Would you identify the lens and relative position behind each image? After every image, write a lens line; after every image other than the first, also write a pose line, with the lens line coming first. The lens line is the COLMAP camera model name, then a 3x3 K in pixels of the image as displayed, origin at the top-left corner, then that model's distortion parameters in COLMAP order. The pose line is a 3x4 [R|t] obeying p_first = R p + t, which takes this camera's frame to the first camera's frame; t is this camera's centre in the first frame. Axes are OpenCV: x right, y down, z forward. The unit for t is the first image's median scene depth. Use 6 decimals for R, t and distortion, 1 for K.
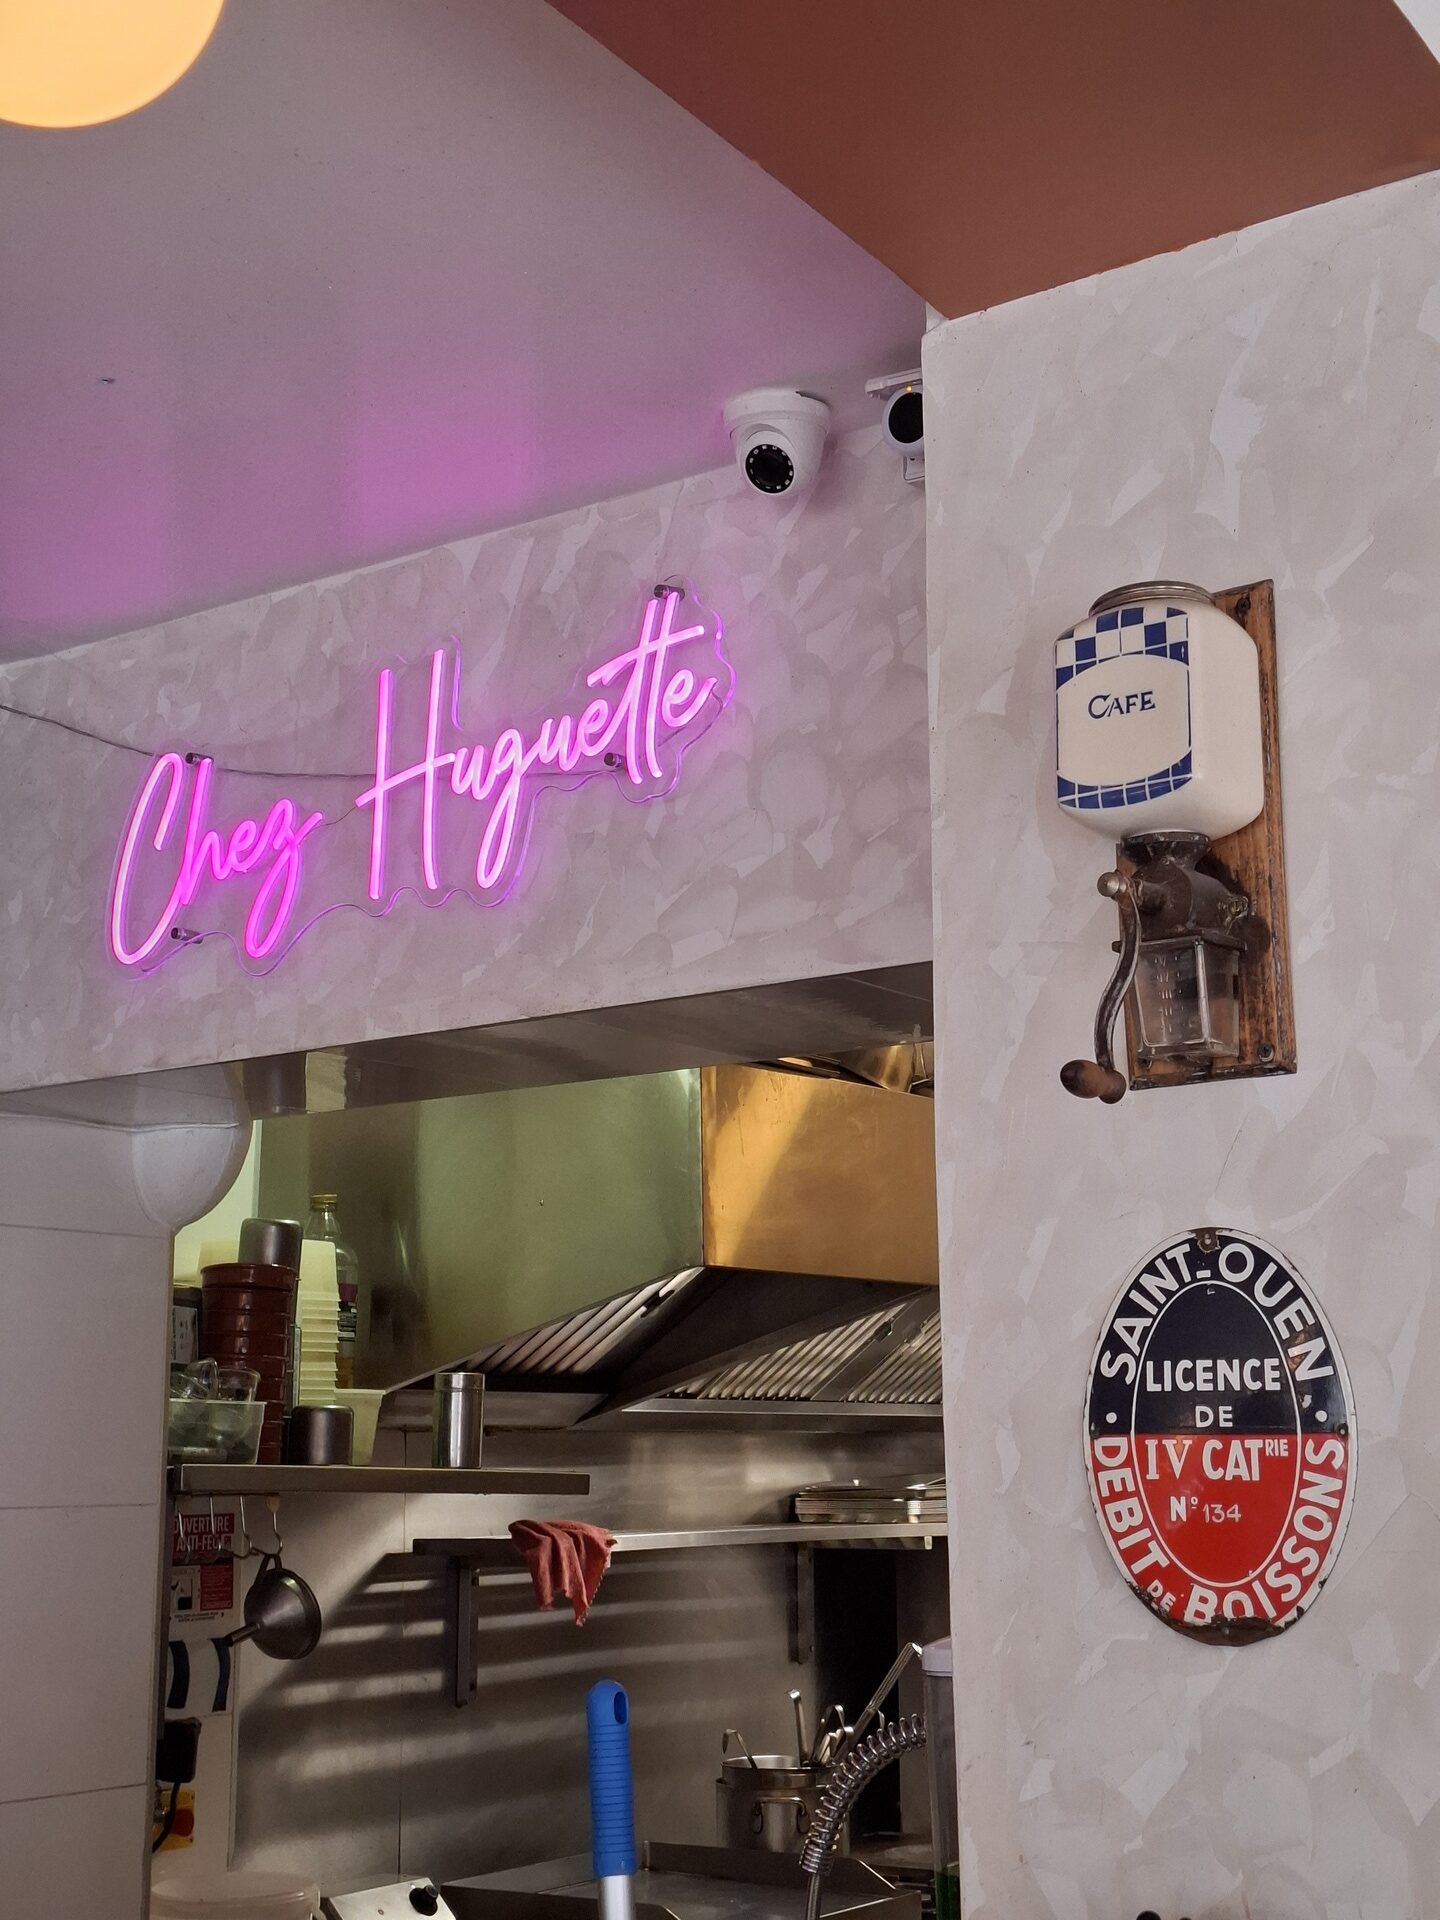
lens RADIAL K [[2448.9, 0, 720.0], [0, 2448.9, 960.0], [0, 0, 1]] dist [0.002756, 0.009825]
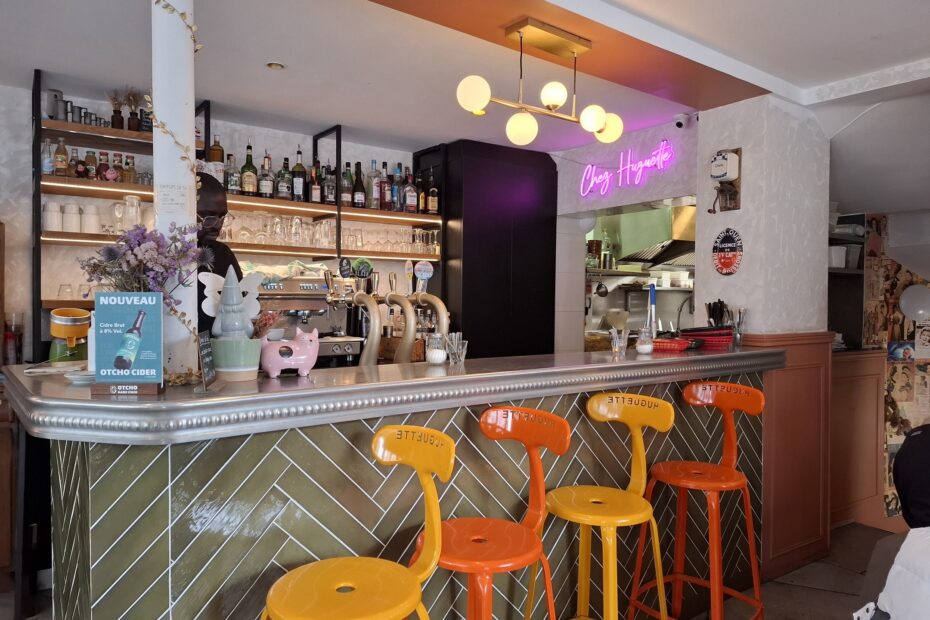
lens RADIAL K [[582.5, 0, 465.0], [0, 582.5, 310.0], [0, 0, 1]] dist [0.053678, -0.000689]
pose [[0.936643, 0.024512, -0.349426, 0.063751], [0.055822, 0.974355, 0.217982, -0.106458], [0.345808, -0.223677, 0.911255, -1.203206]]
